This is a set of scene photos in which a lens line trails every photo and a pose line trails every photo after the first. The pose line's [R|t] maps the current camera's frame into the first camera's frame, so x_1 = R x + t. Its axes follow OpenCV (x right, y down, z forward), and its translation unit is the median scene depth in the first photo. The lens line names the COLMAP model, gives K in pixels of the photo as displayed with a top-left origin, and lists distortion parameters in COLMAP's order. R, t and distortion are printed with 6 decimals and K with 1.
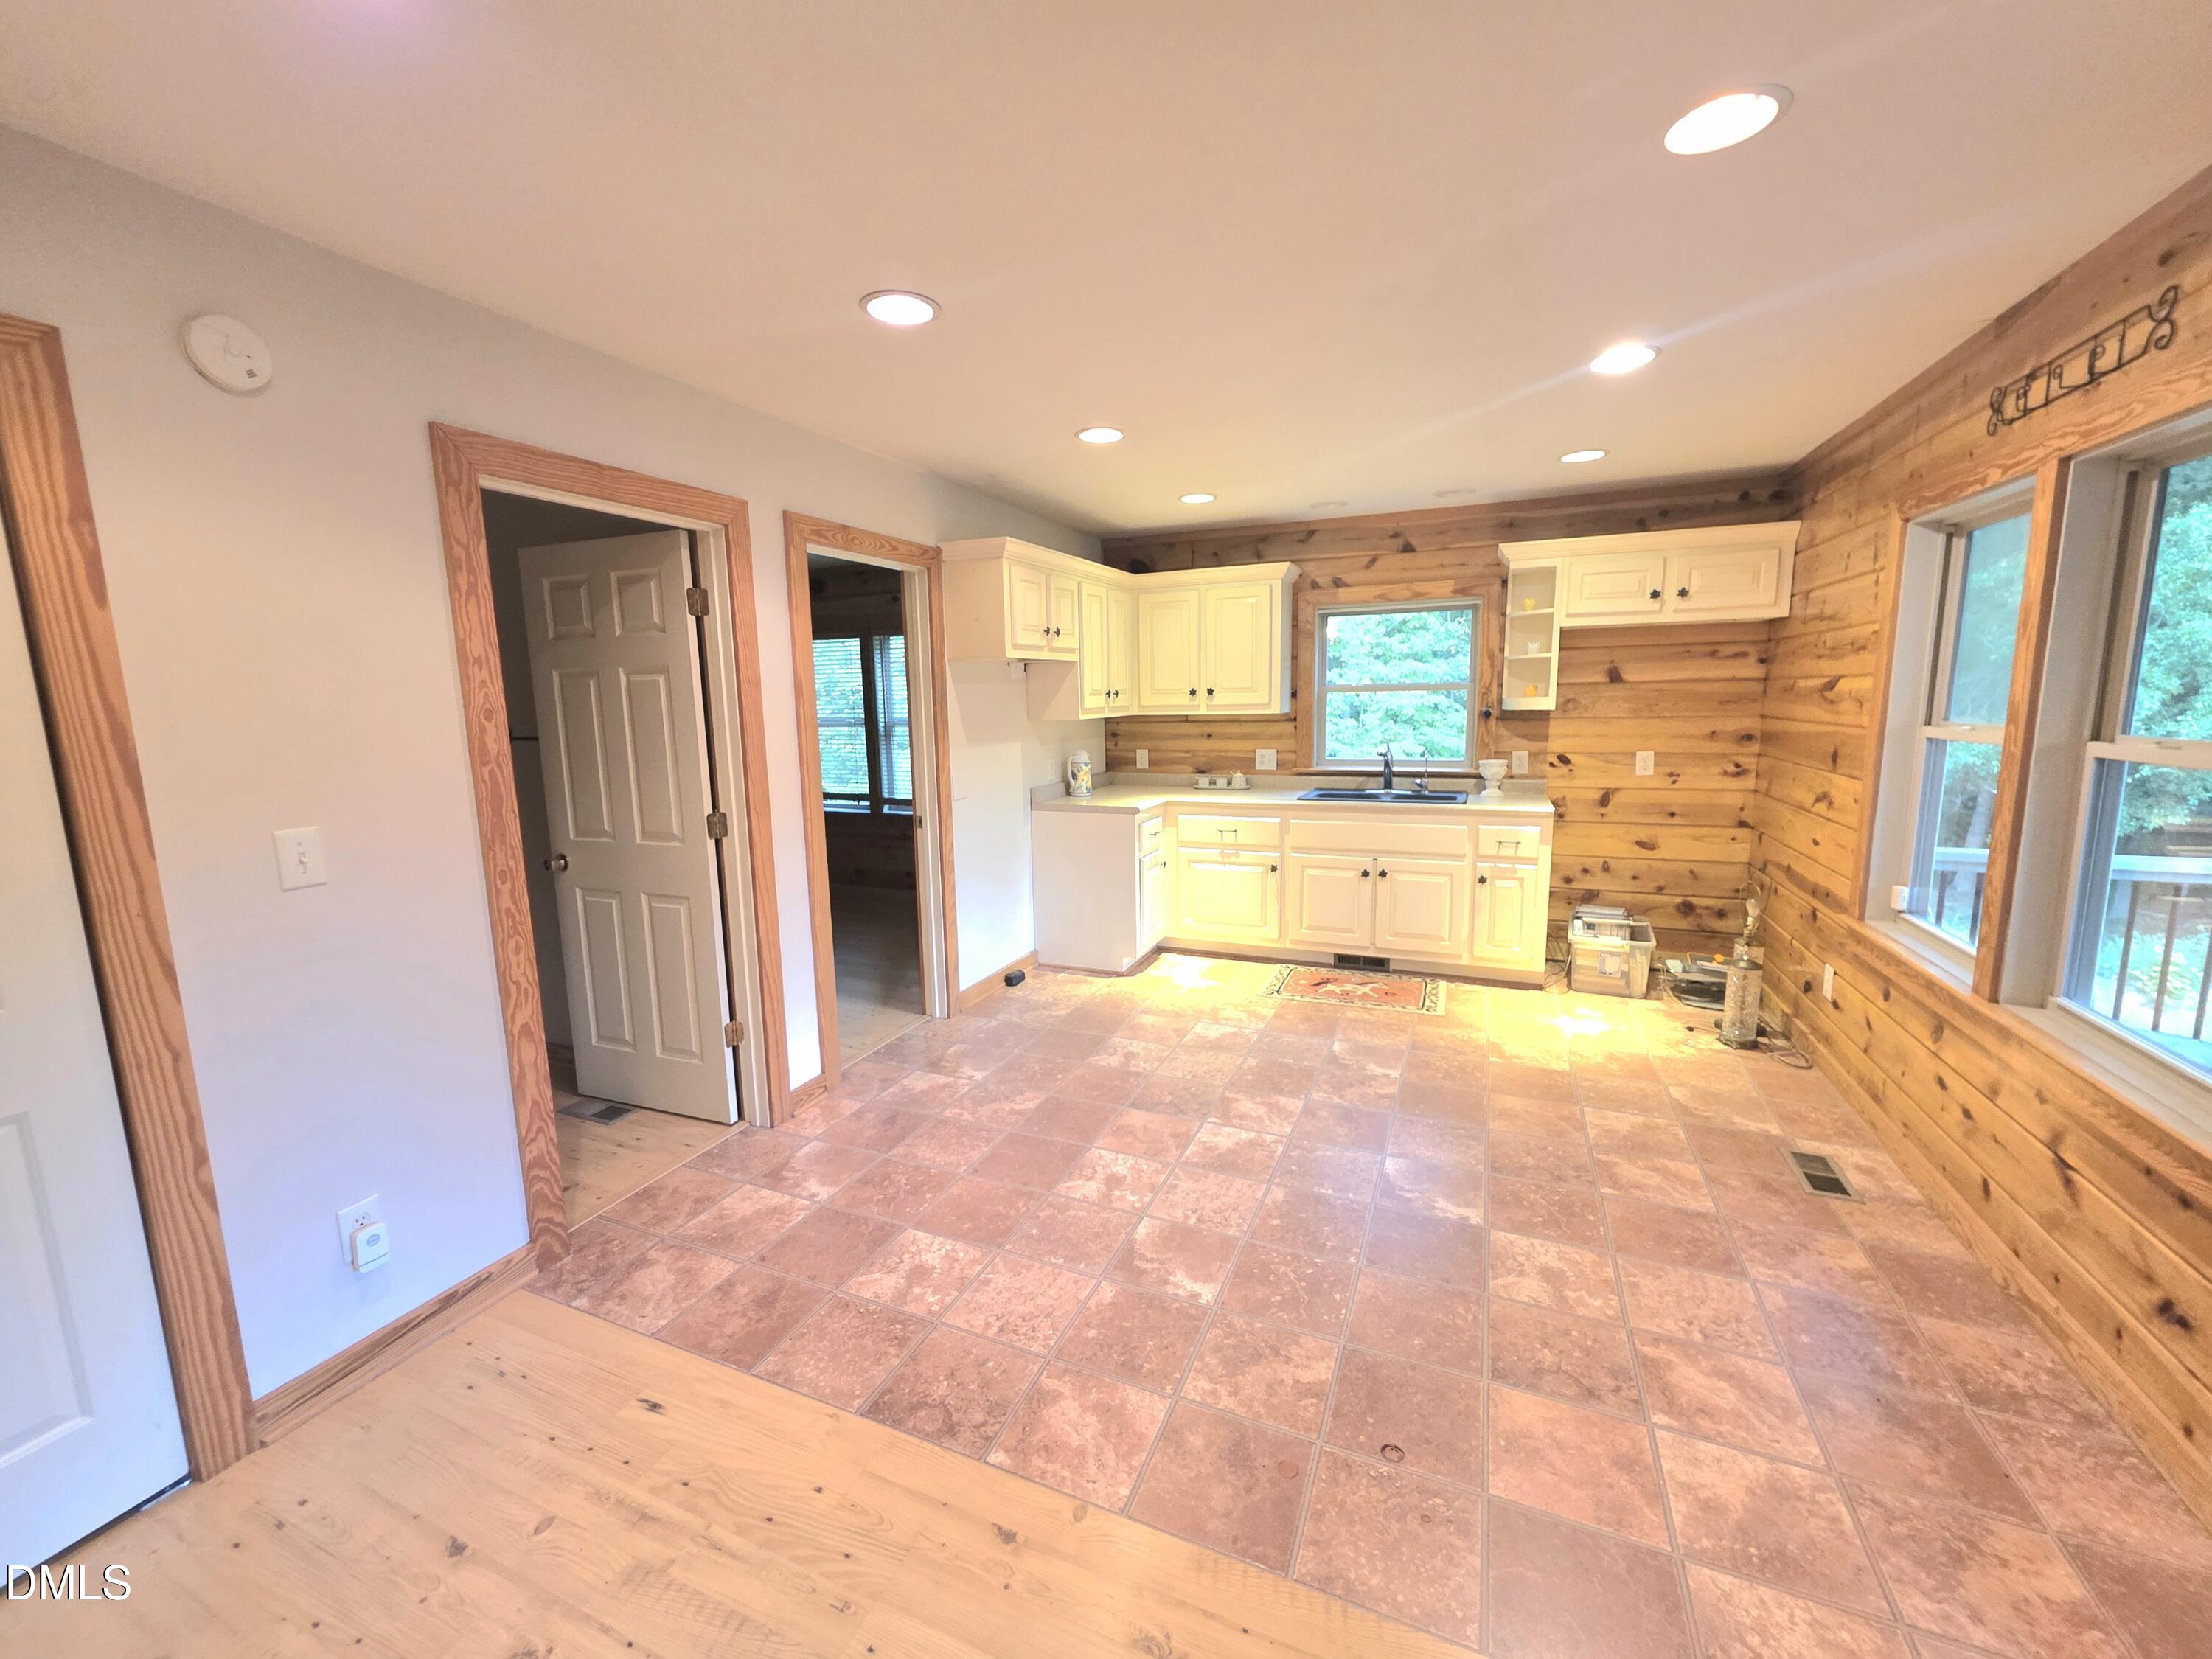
lens RADIAL K [[883.1, 0, 1102.1], [0, 883.1, 838.5], [0, 0, 1]] dist [-0.002185, -0.000049]
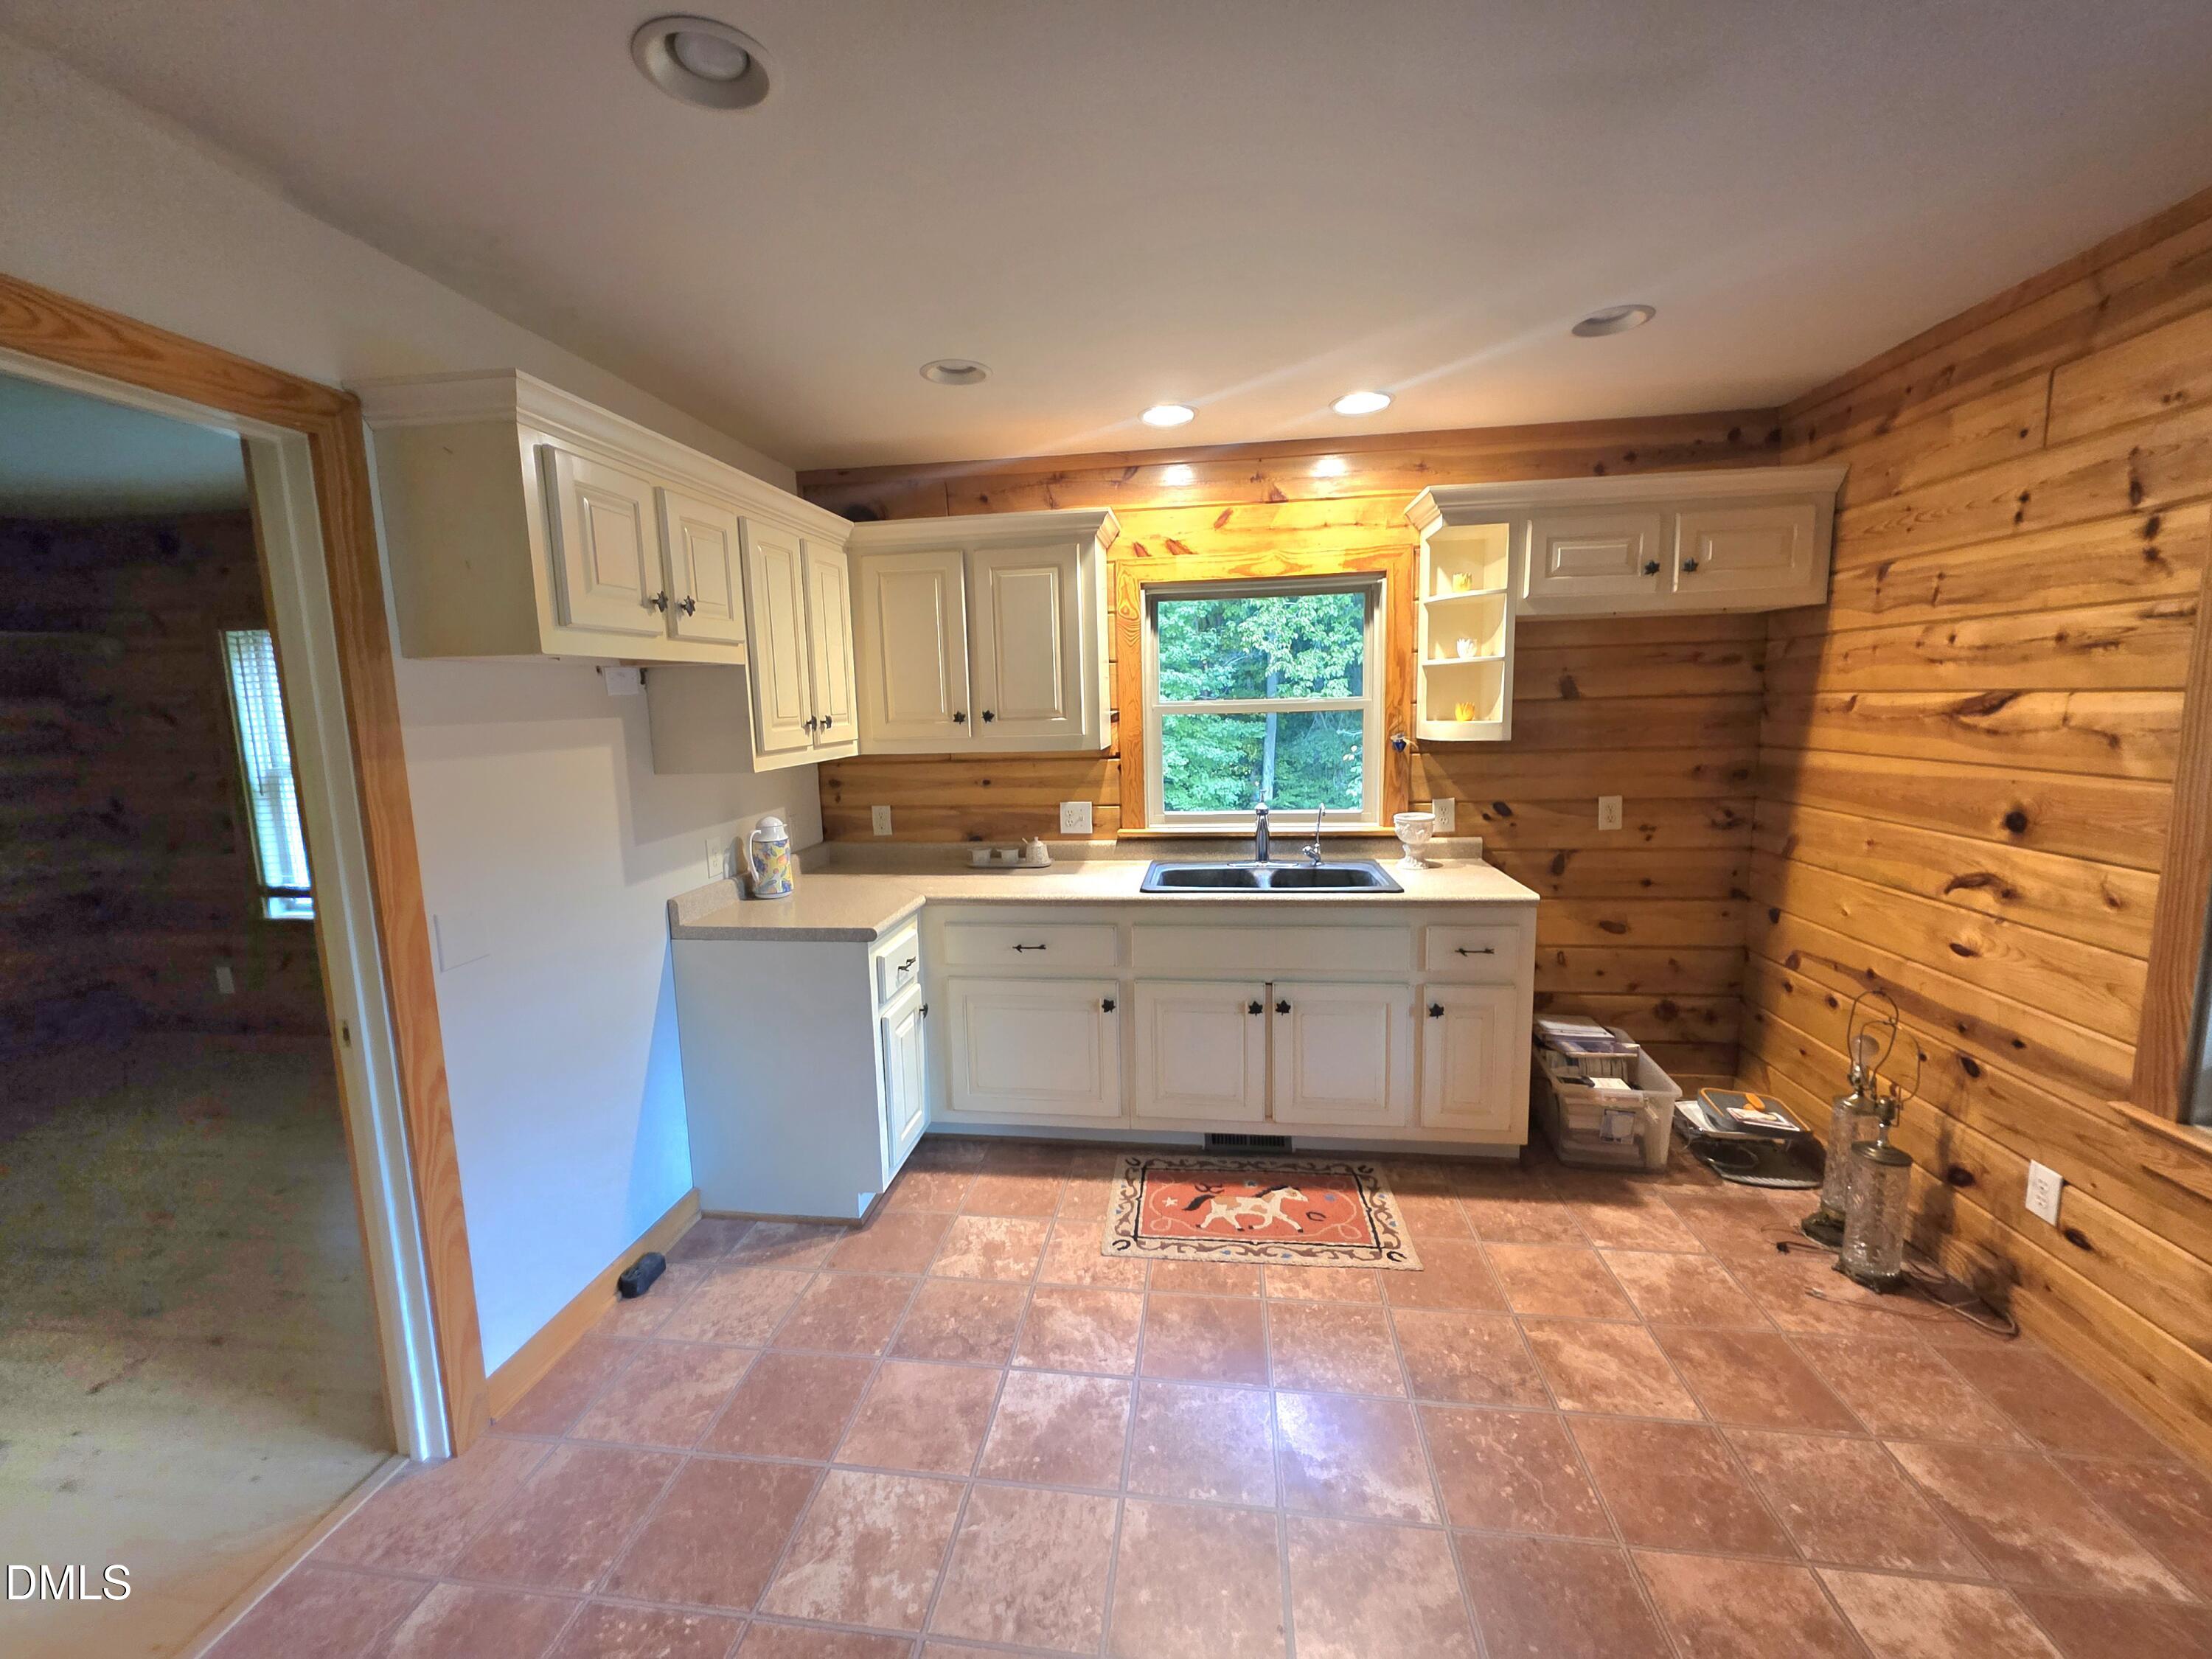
lens RADIAL K [[883.1, 0, 1102.1], [0, 883.1, 838.5], [0, 0, 1]] dist [-0.002185, -0.000049]
pose [[0.962700, -0.047408, 0.266386, 0.035080], [0.050521, 0.998711, -0.004840, -0.082195], [-0.265813, 0.018118, 0.963854, 0.429772]]
